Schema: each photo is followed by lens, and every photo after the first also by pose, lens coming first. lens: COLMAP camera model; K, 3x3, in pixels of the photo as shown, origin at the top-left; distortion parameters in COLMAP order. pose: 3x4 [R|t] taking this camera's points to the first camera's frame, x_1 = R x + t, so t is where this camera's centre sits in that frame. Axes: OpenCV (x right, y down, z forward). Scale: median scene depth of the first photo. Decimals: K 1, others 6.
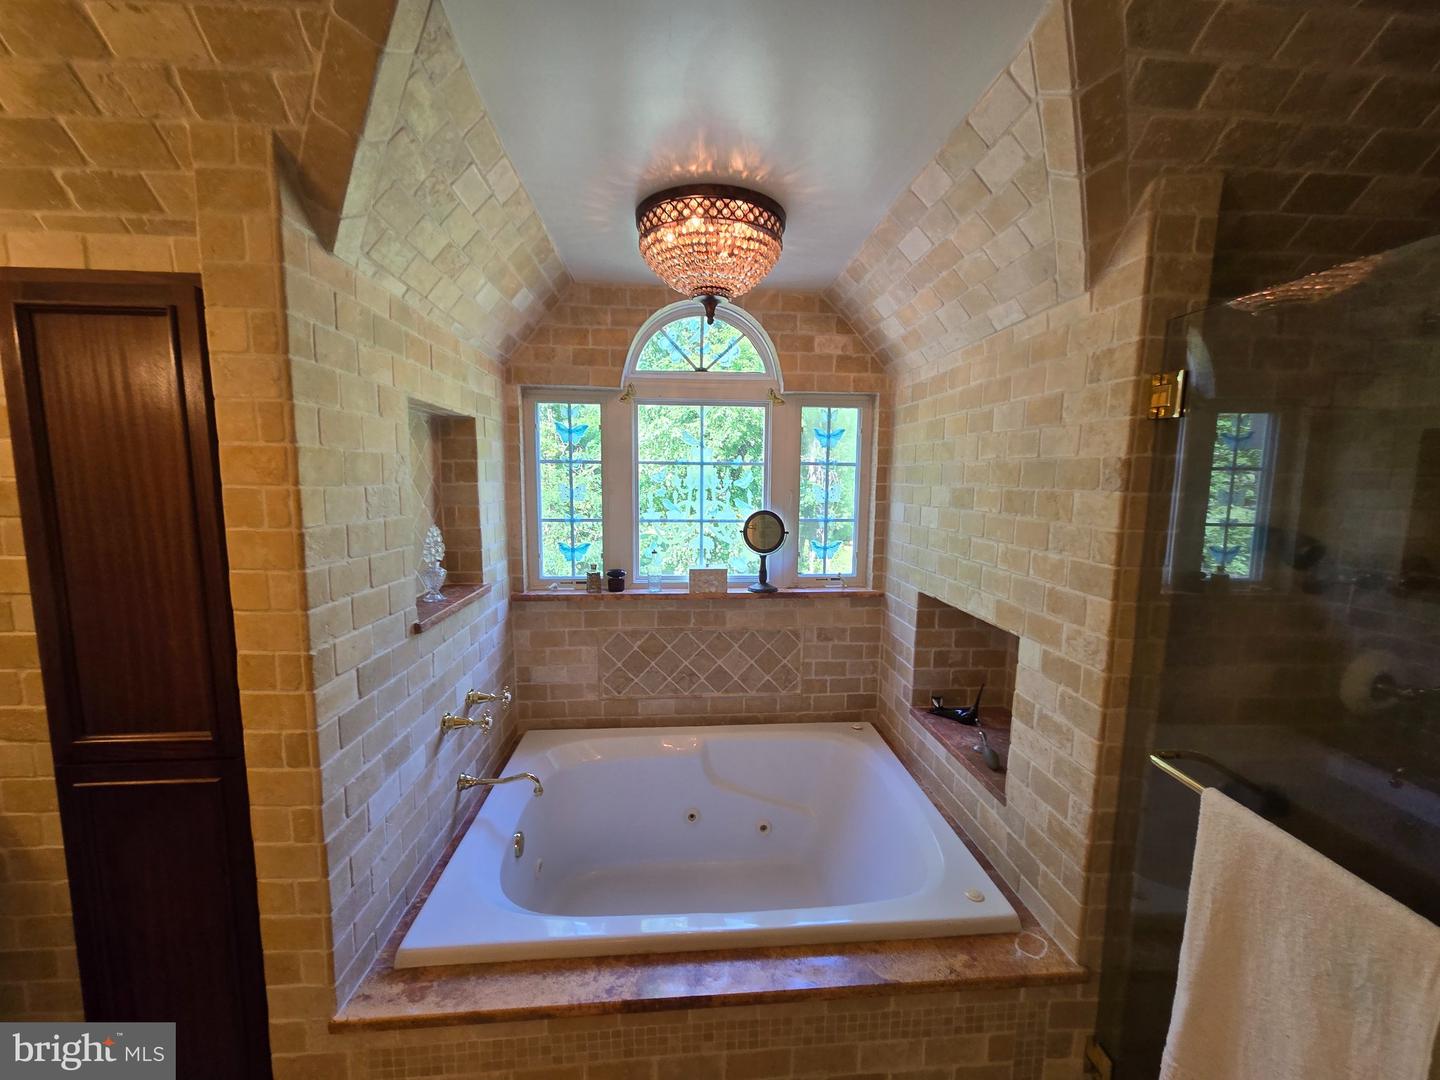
lens RADIAL K [[591.7, 0, 725.5], [0, 591.7, 546.8], [0, 0, 1]] dist [0.000665, 0.000172]
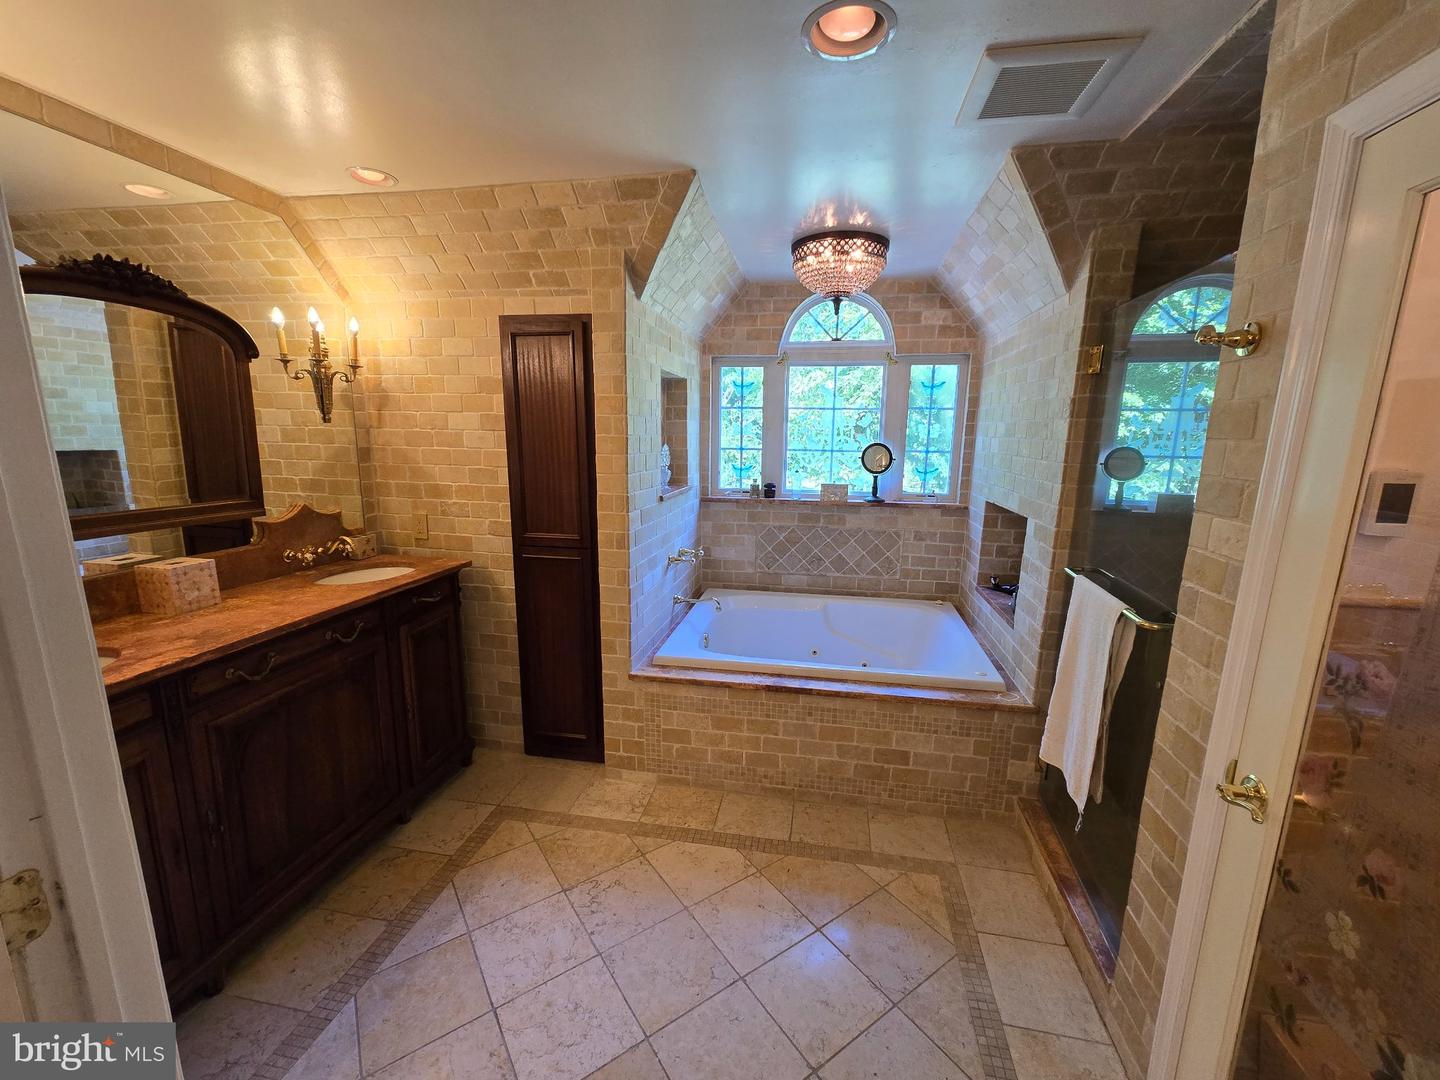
lens RADIAL K [[591.7, 0, 725.5], [0, 591.7, 546.8], [0, 0, 1]] dist [0.000665, 0.000172]
pose [[0.966987, 0.051351, -0.249599, 0.108609], [-0.032466, 0.996330, 0.079203, 0.113559], [0.252750, -0.068485, 0.965105, -0.598450]]
